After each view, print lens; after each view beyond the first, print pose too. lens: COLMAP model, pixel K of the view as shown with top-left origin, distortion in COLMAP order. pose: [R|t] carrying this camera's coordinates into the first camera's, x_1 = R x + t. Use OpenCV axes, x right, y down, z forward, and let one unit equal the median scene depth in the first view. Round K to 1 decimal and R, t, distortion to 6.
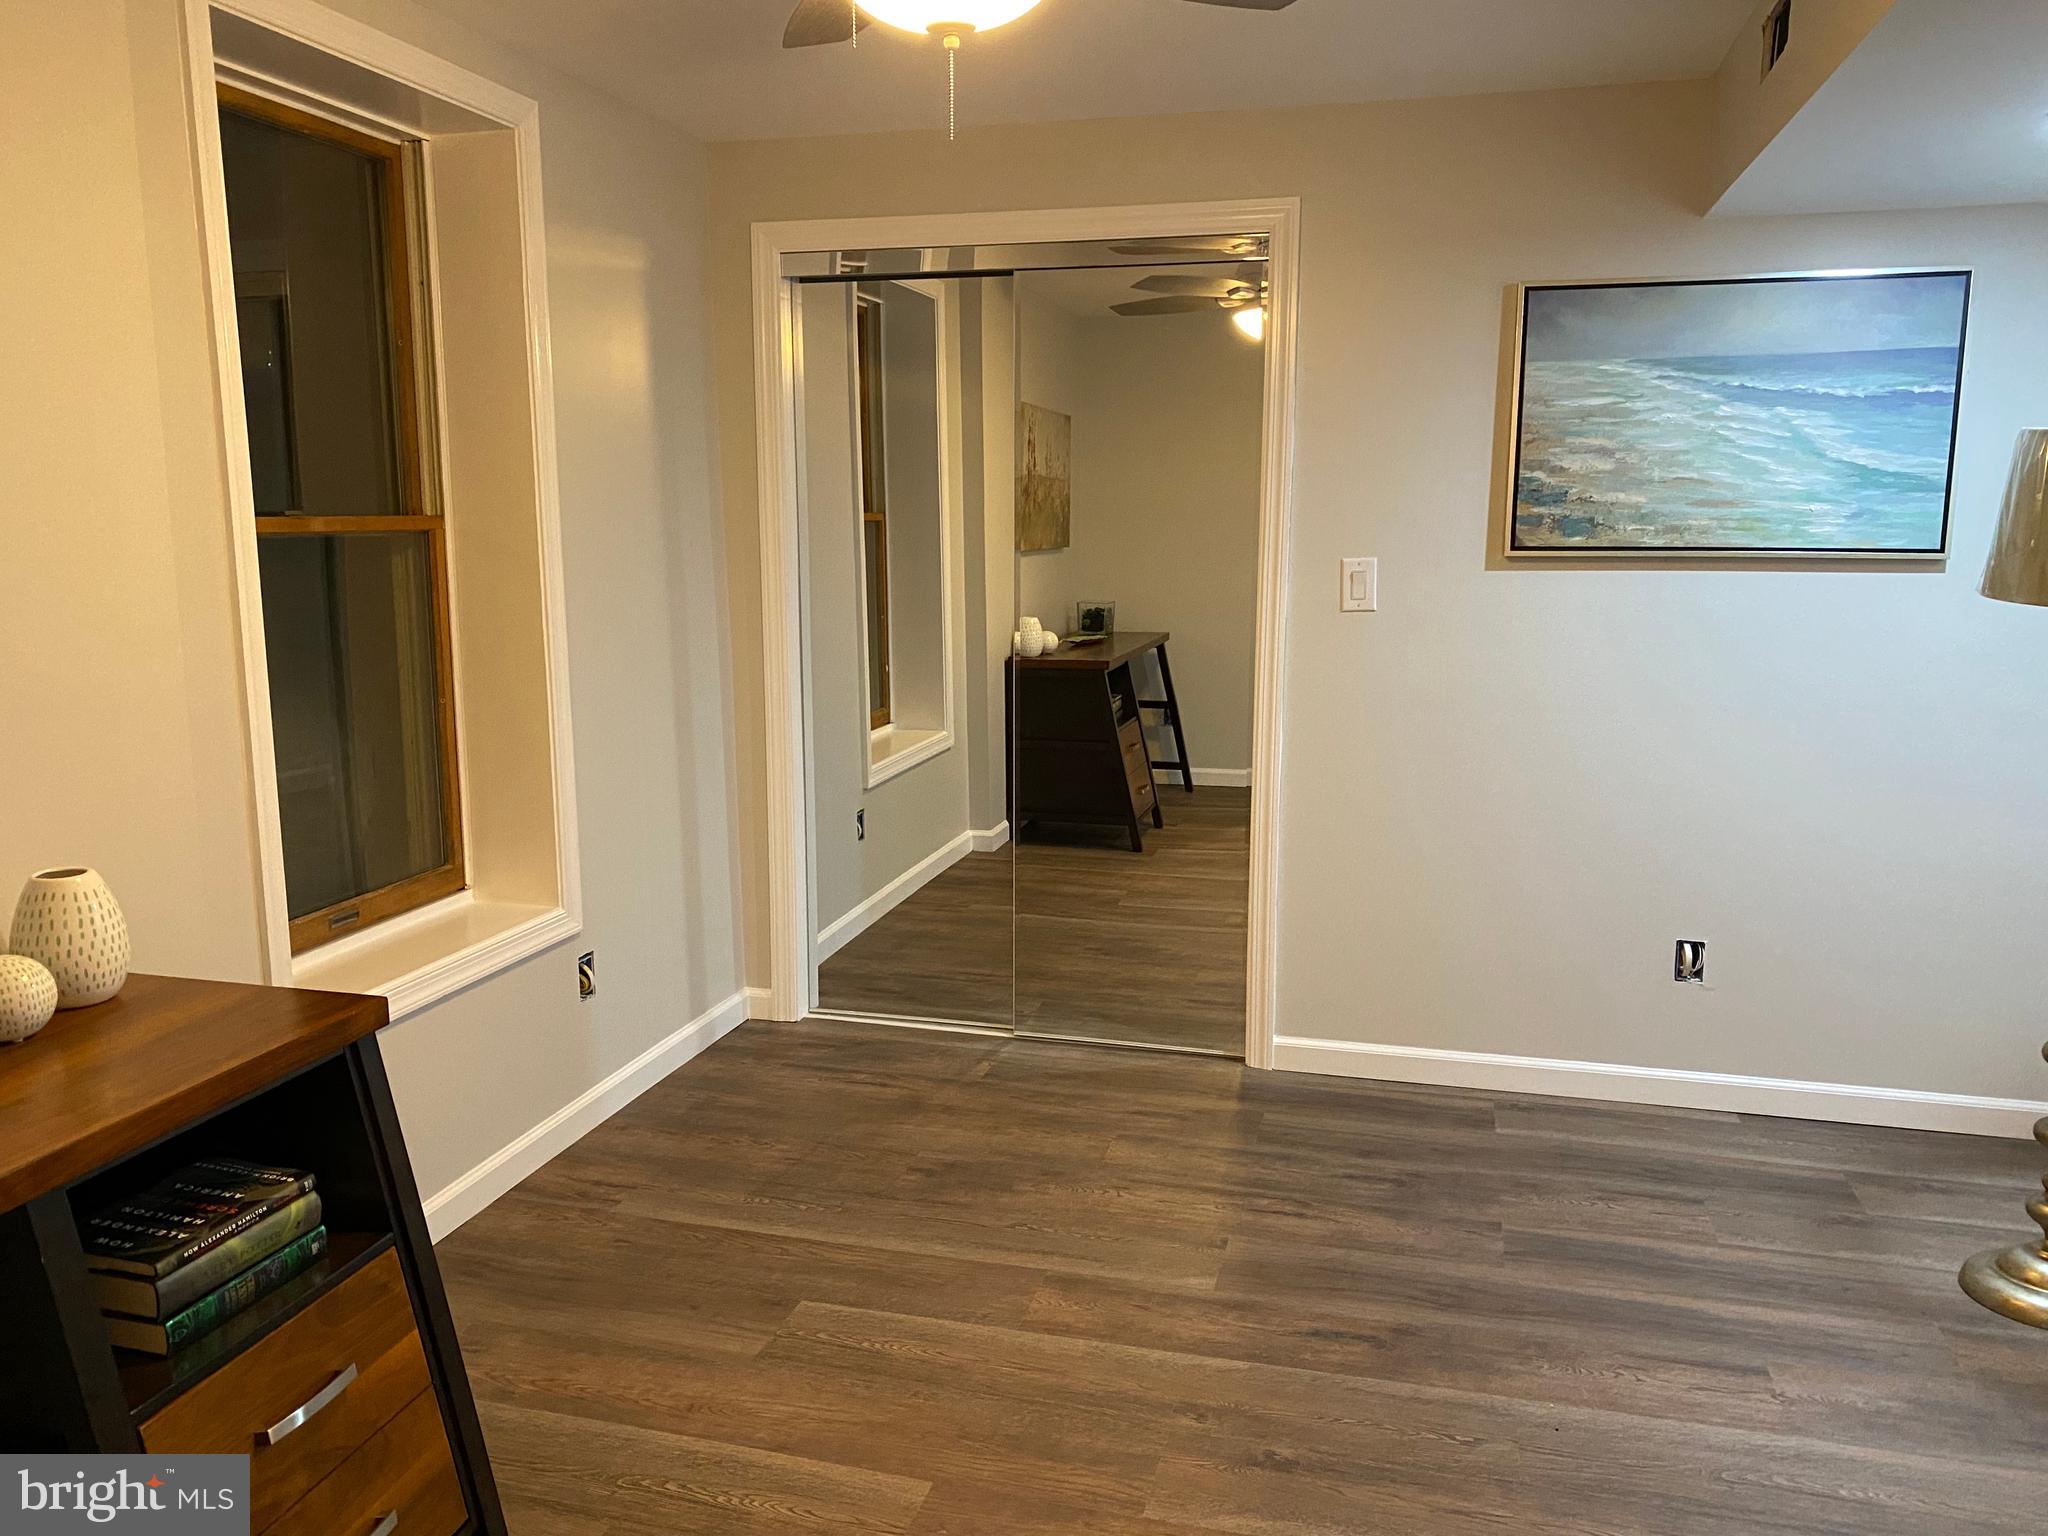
lens RADIAL K [[1581.8, 0, 1024.0], [0, 1581.8, 768.0], [0, 0, 1]] dist [0.057214, -0.060868]
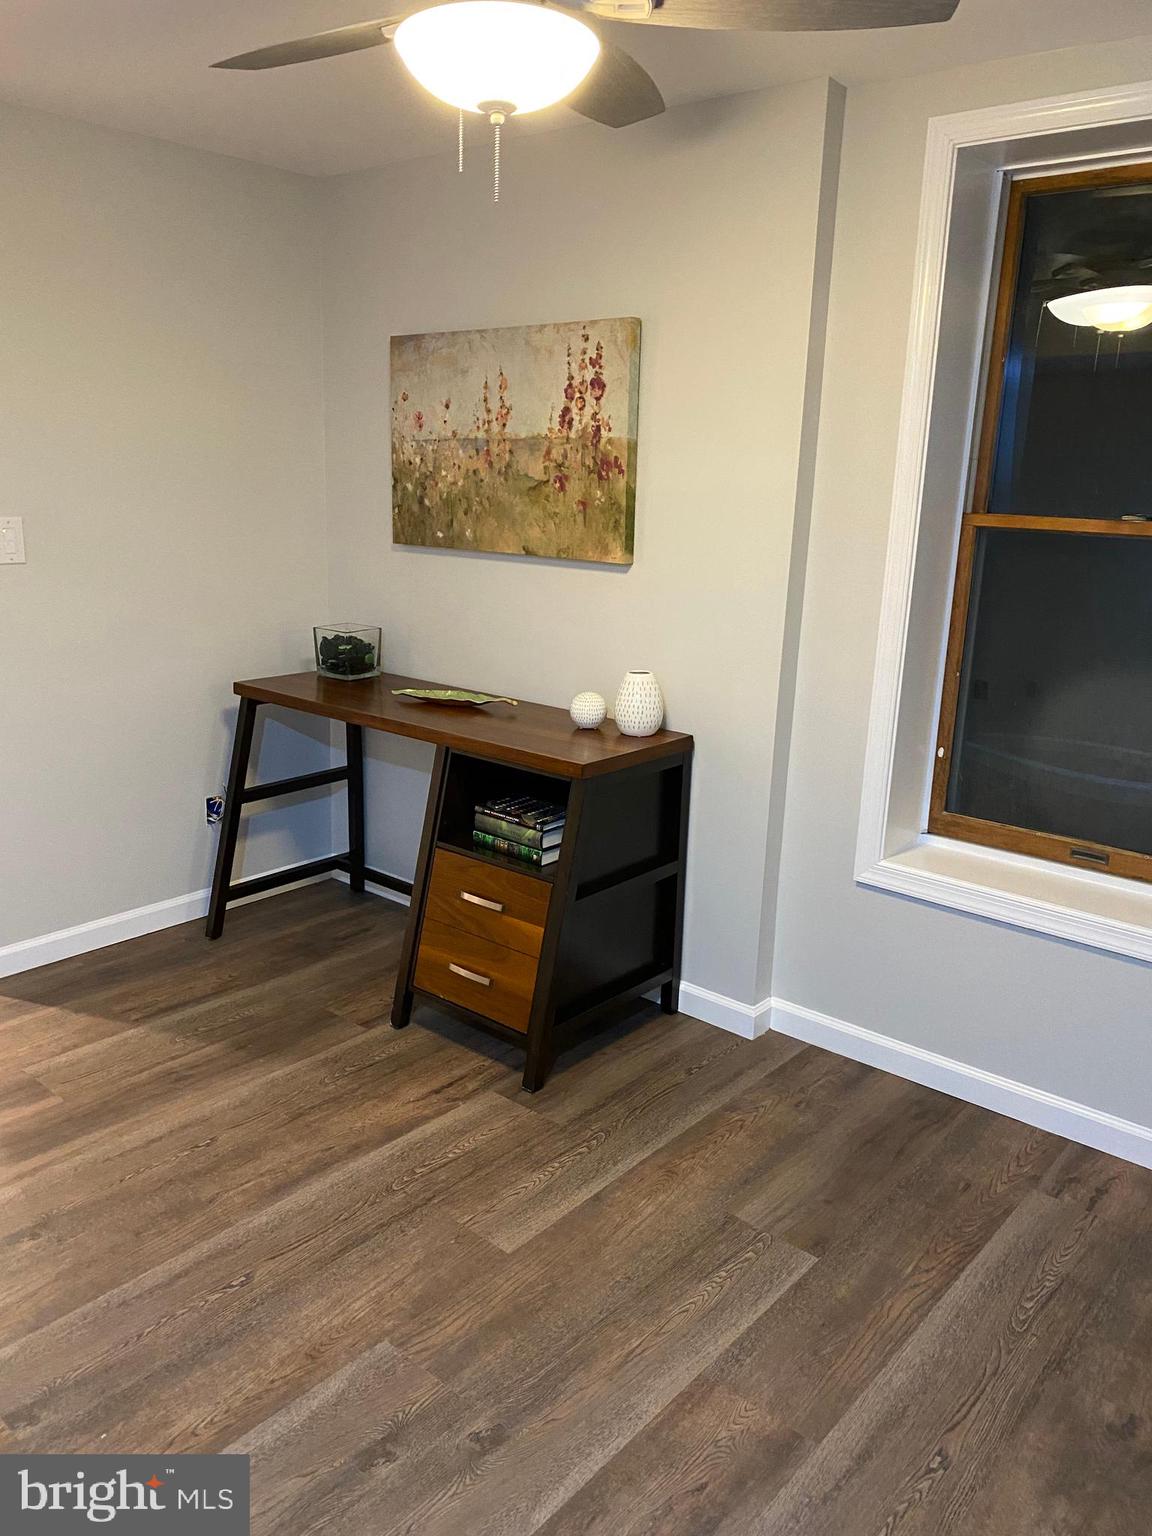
lens RADIAL K [[1186.3, 0, 576.0], [0, 1186.3, 768.0], [0, 0, 1]] dist [0.057214, -0.060868]
pose [[-0.426218, 0.211555, -0.879536, 0.608042], [-0.182959, 0.932018, 0.312839, -0.209342], [0.885926, 0.294256, -0.358537, 1.117945]]
